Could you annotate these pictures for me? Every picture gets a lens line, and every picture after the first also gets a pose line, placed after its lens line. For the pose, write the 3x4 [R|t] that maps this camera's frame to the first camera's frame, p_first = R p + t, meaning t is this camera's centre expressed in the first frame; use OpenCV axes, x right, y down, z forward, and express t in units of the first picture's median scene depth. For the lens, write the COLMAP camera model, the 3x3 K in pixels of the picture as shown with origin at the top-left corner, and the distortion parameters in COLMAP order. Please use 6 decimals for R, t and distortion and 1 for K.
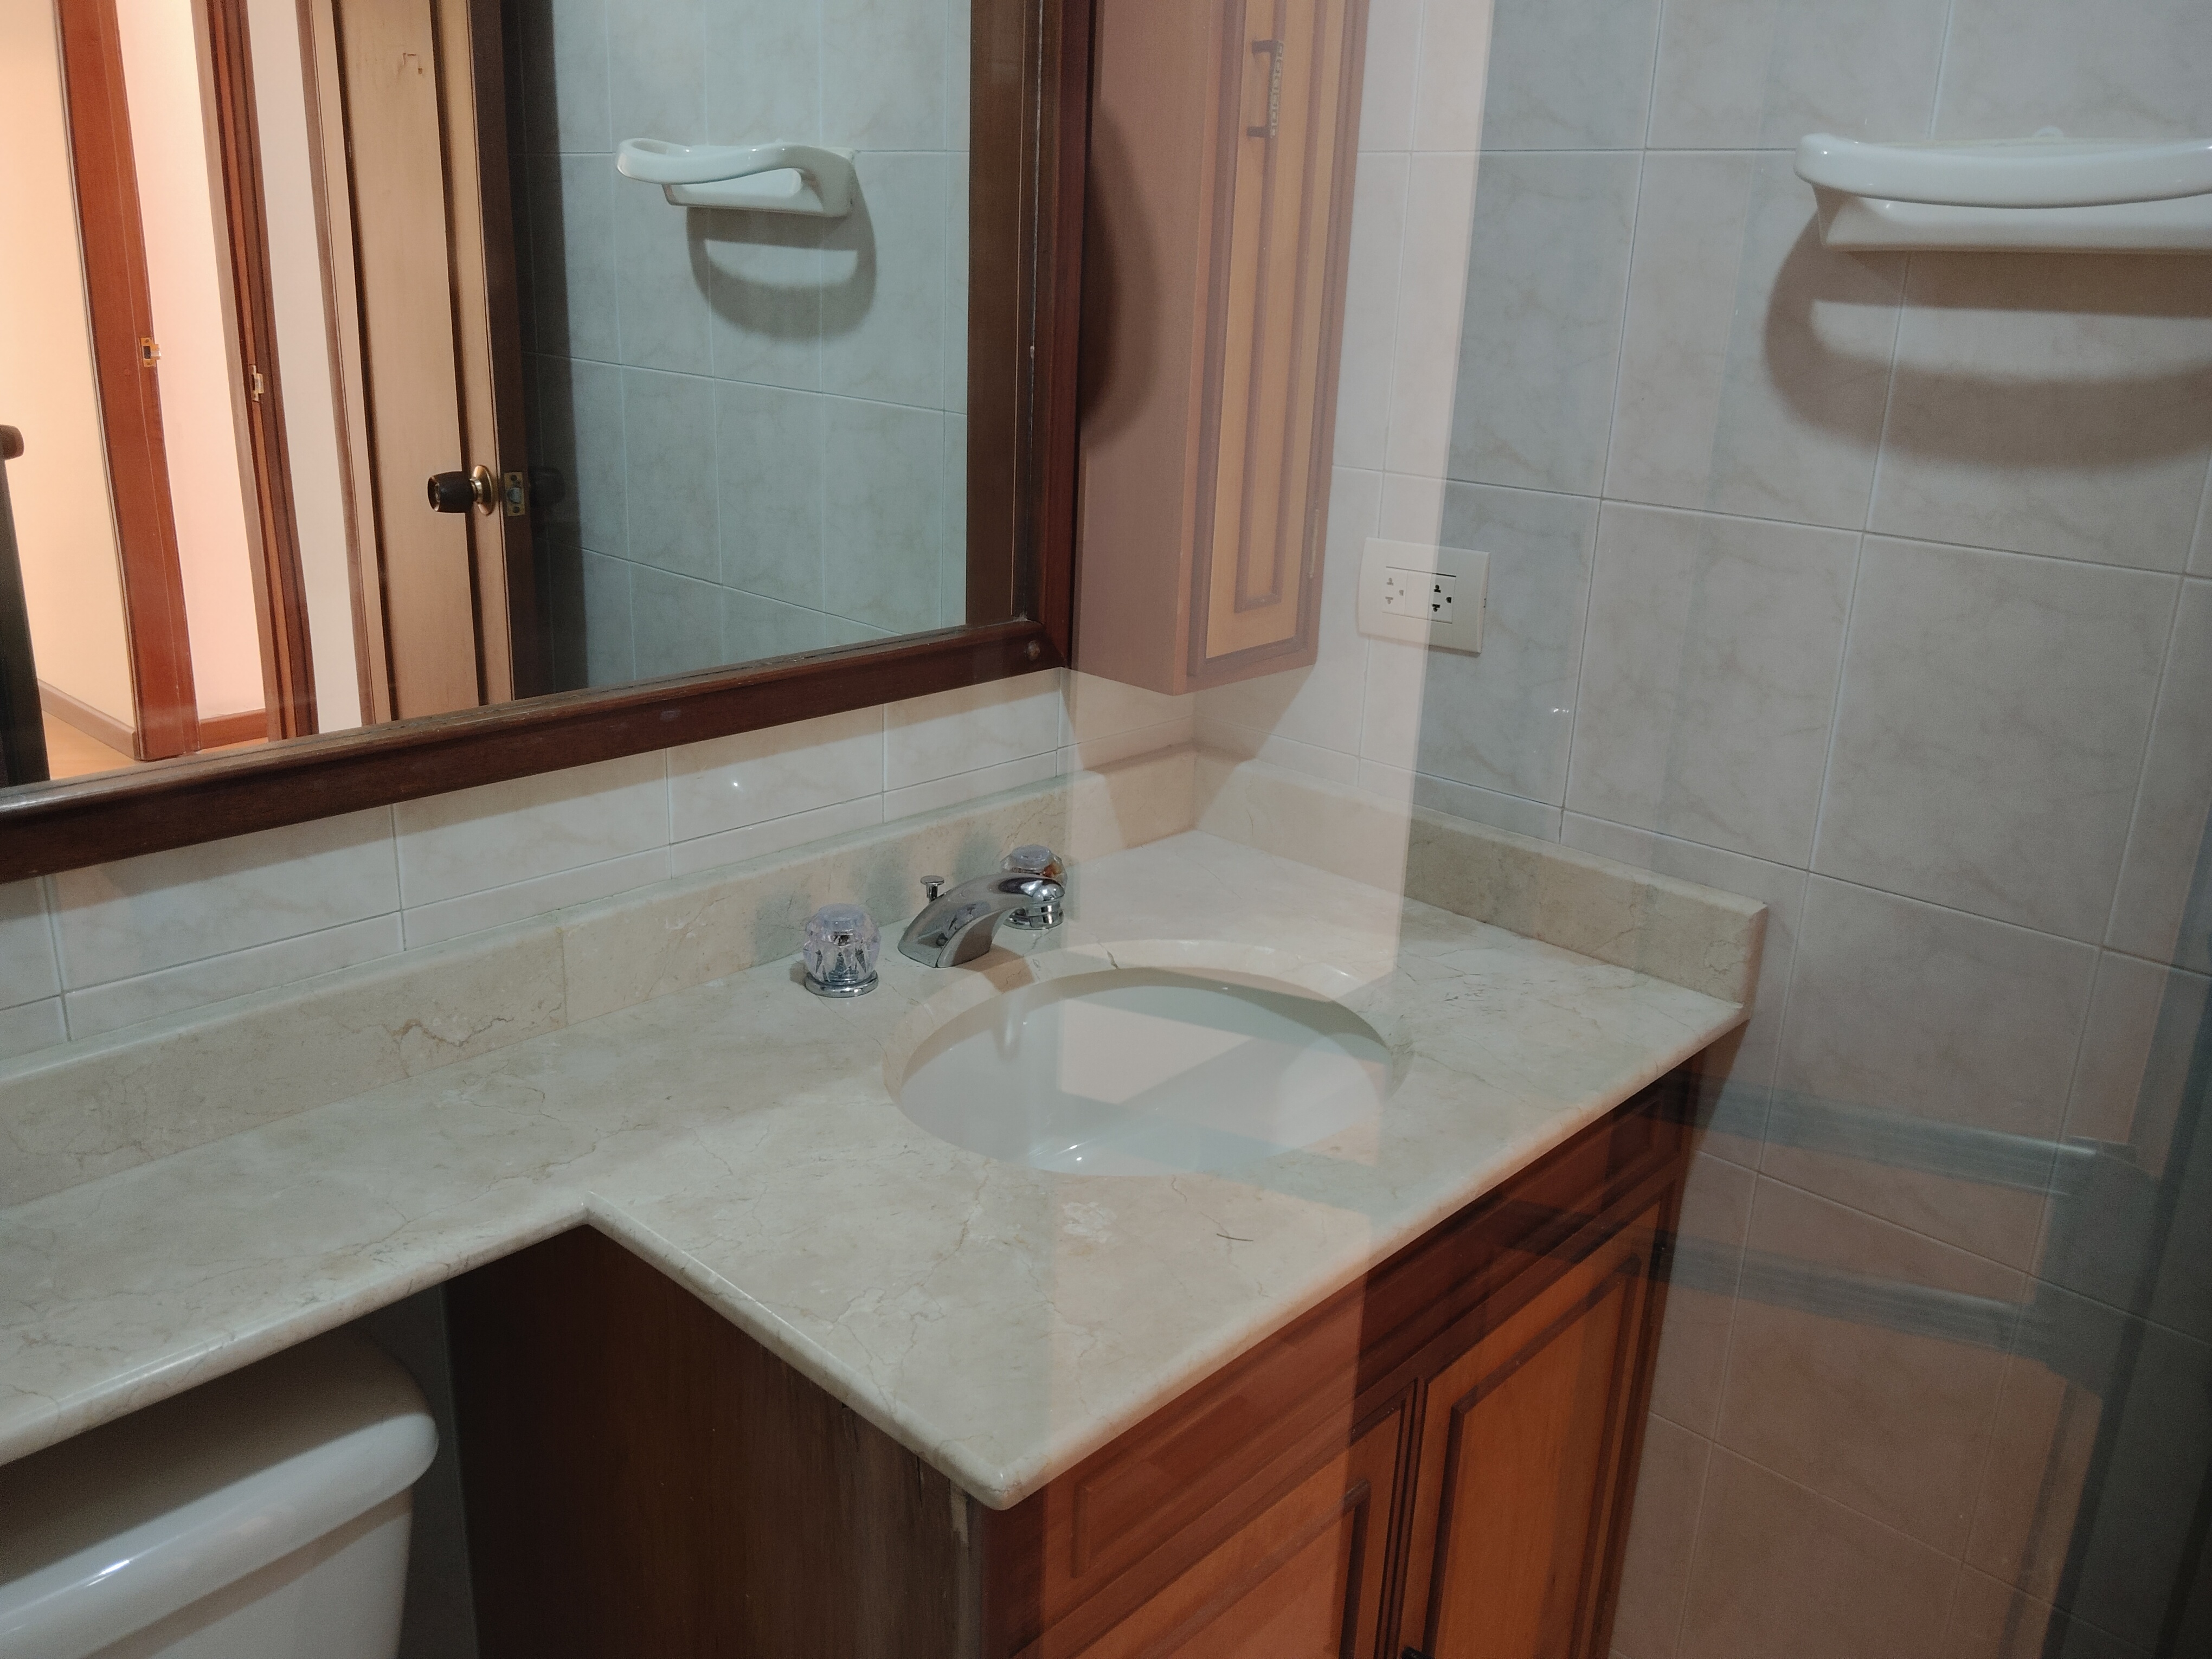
lens RADIAL K [[1752.1, 0, 1107.0], [0, 1752.1, 825.0], [0, 0, 1]] dist [0.026117, -0.049209]
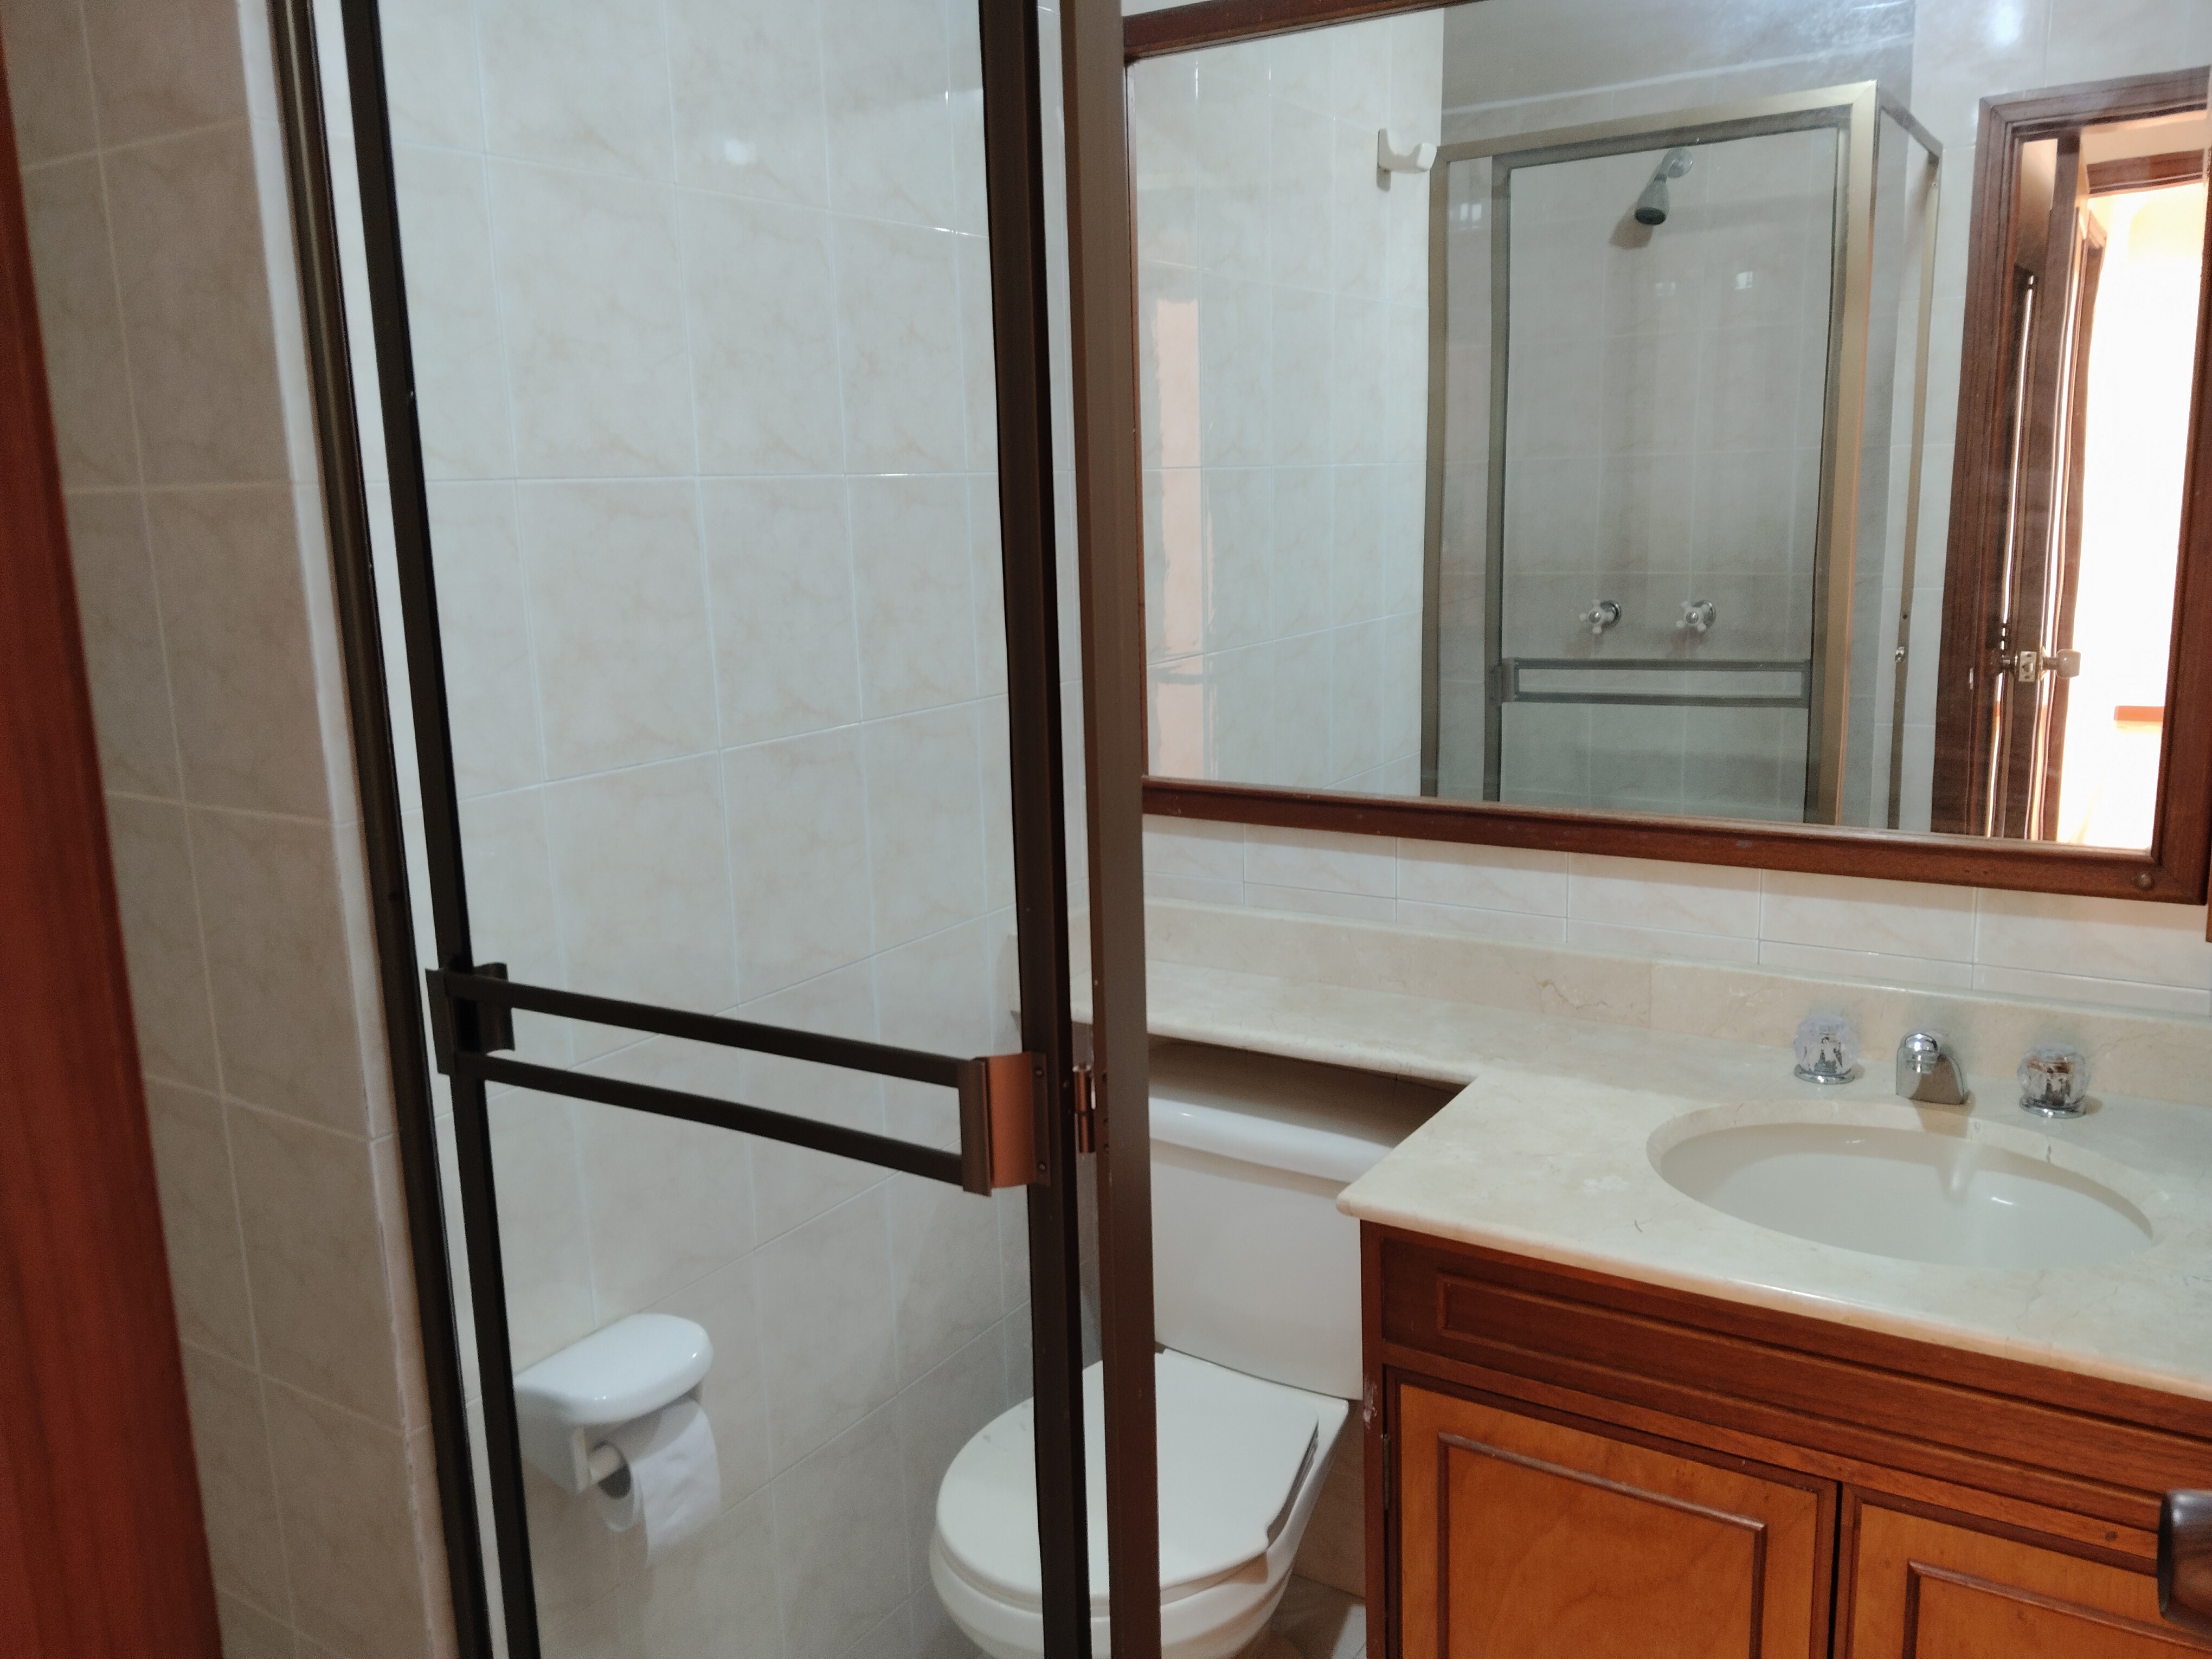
lens RADIAL K [[1752.1, 0, 1106.5], [0, 1752.1, 834.1], [0, 0, 1]] dist [0.026117, -0.049209]
pose [[0.151901, 0.145703, -0.977598, 1.108799], [-0.272671, 0.956871, 0.100245, -0.073346], [0.950040, 0.251335, 0.185078, 0.223593]]
